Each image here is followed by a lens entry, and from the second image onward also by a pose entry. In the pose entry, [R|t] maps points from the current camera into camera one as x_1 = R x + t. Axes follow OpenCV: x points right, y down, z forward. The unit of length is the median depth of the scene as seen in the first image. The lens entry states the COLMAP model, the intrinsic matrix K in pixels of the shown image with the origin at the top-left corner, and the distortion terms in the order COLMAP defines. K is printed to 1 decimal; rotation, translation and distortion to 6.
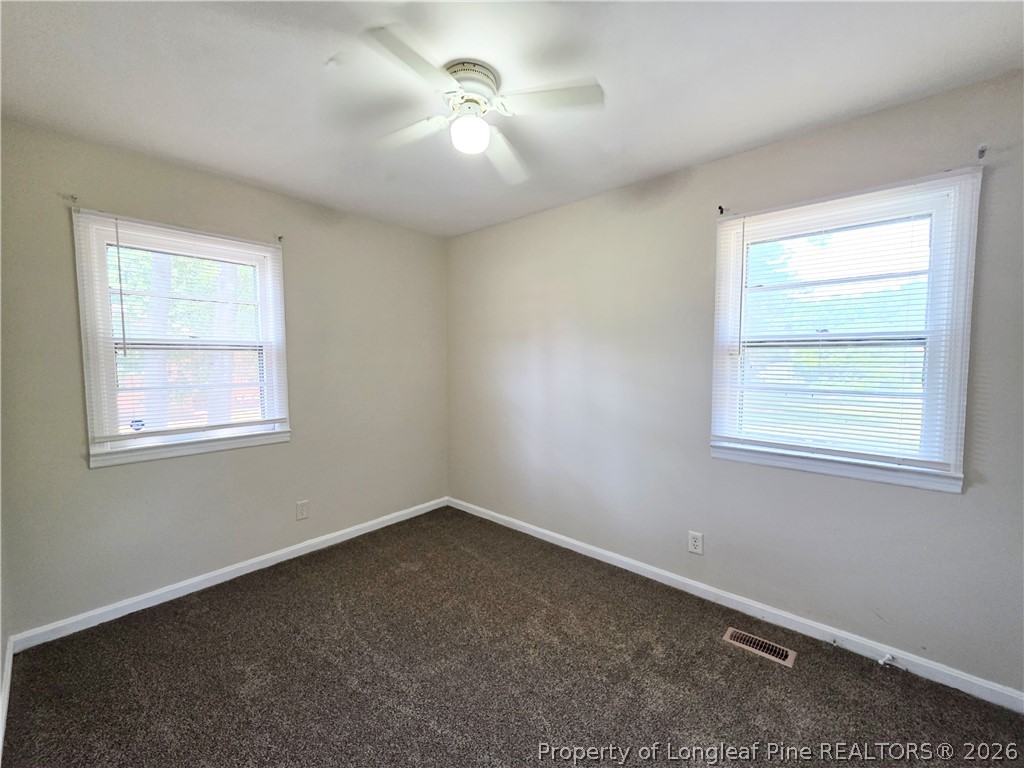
lens RADIAL K [[414.9, 0, 512.0], [0, 414.9, 384.0], [0, 0, 1]] dist [0.019917, 0.000009]
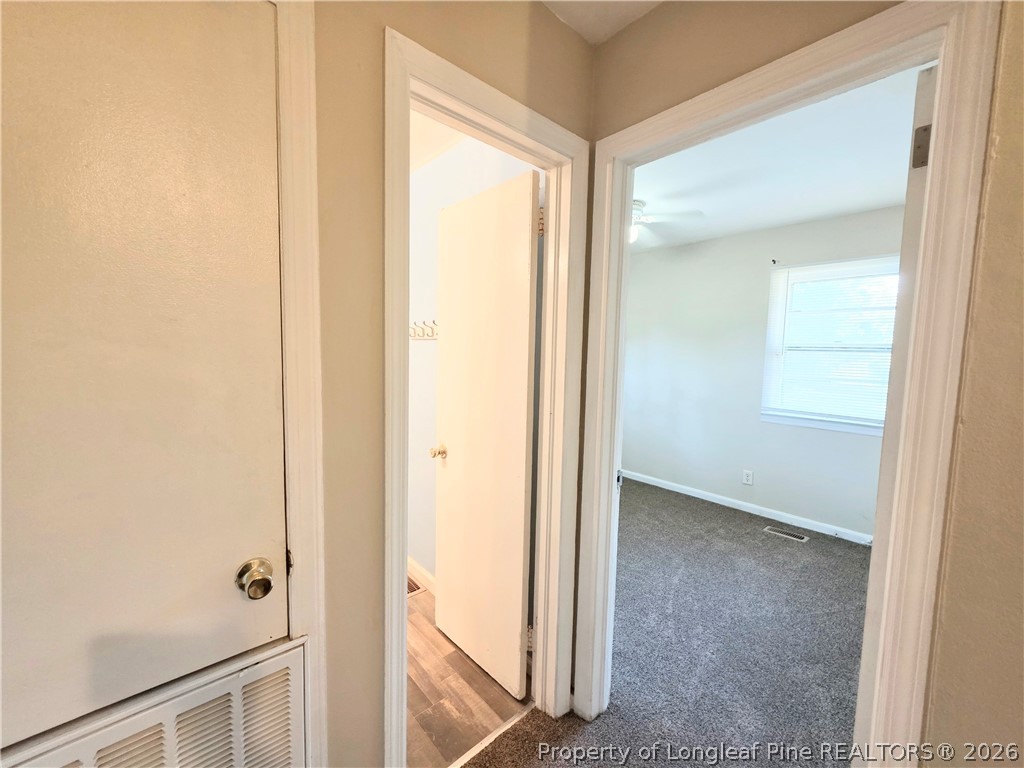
lens RADIAL K [[414.9, 0, 512.0], [0, 414.9, 384.0], [0, 0, 1]] dist [0.019917, 0.000009]
pose [[0.992593, 0.031253, -0.117402, -0.287048], [-0.029148, 0.999383, 0.019606, 0.038886], [0.117942, -0.016038, 0.992891, -0.710125]]
